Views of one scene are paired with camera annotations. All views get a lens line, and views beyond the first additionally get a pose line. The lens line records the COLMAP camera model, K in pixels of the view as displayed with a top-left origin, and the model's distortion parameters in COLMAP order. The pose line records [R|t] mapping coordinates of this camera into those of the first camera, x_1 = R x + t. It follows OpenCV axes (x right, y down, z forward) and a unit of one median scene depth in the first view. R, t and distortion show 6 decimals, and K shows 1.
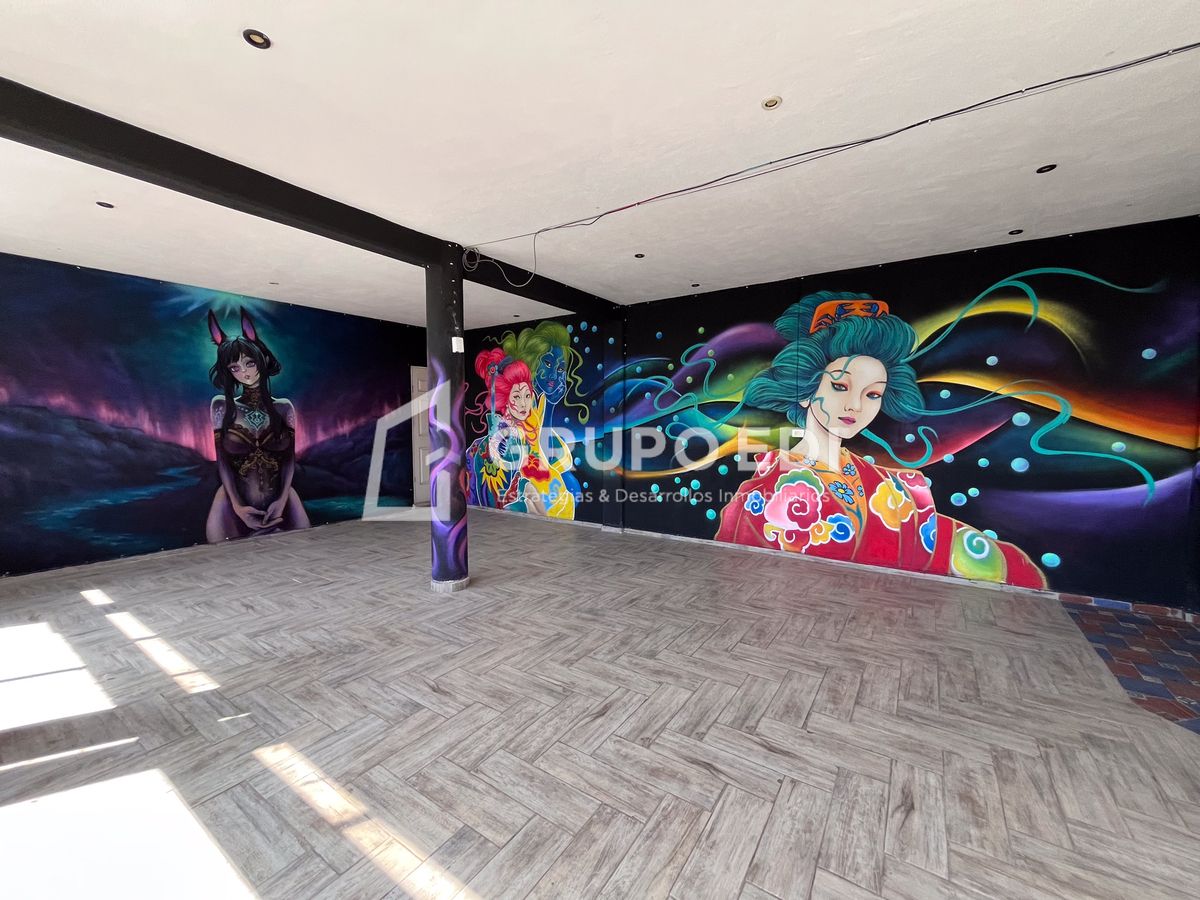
lens RADIAL K [[481.5, 0, 601.1], [0, 481.5, 453.3], [0, 0, 1]] dist [-0.001967, -0.000282]
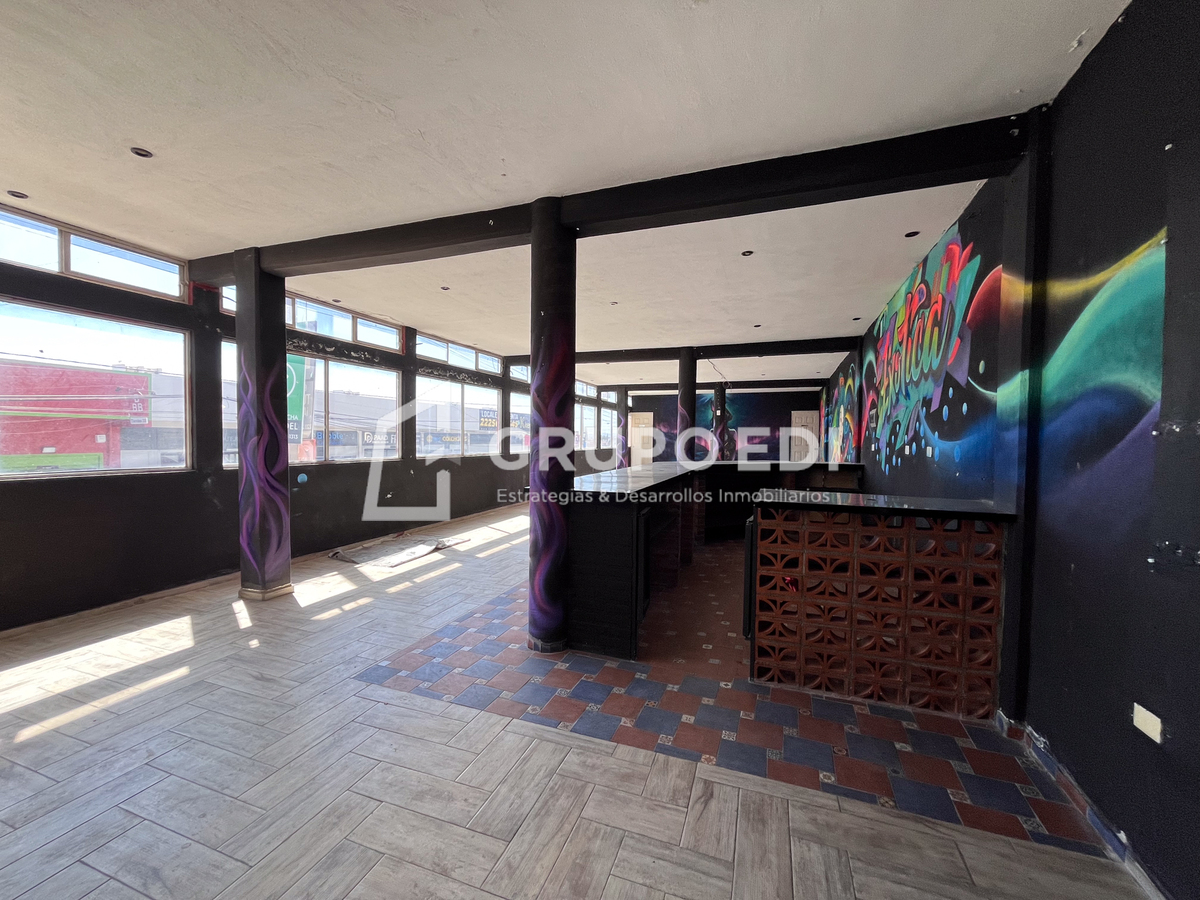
lens RADIAL K [[482.8, 0, 602.2], [0, 482.8, 452.2], [0, 0, 1]] dist [-0.000676, -0.000513]
pose [[0.251698, 0.030213, -0.967334, 2.173993], [-0.073953, 0.997191, 0.011903, 0.043854], [0.964976, 0.068541, 0.253225, -0.448713]]
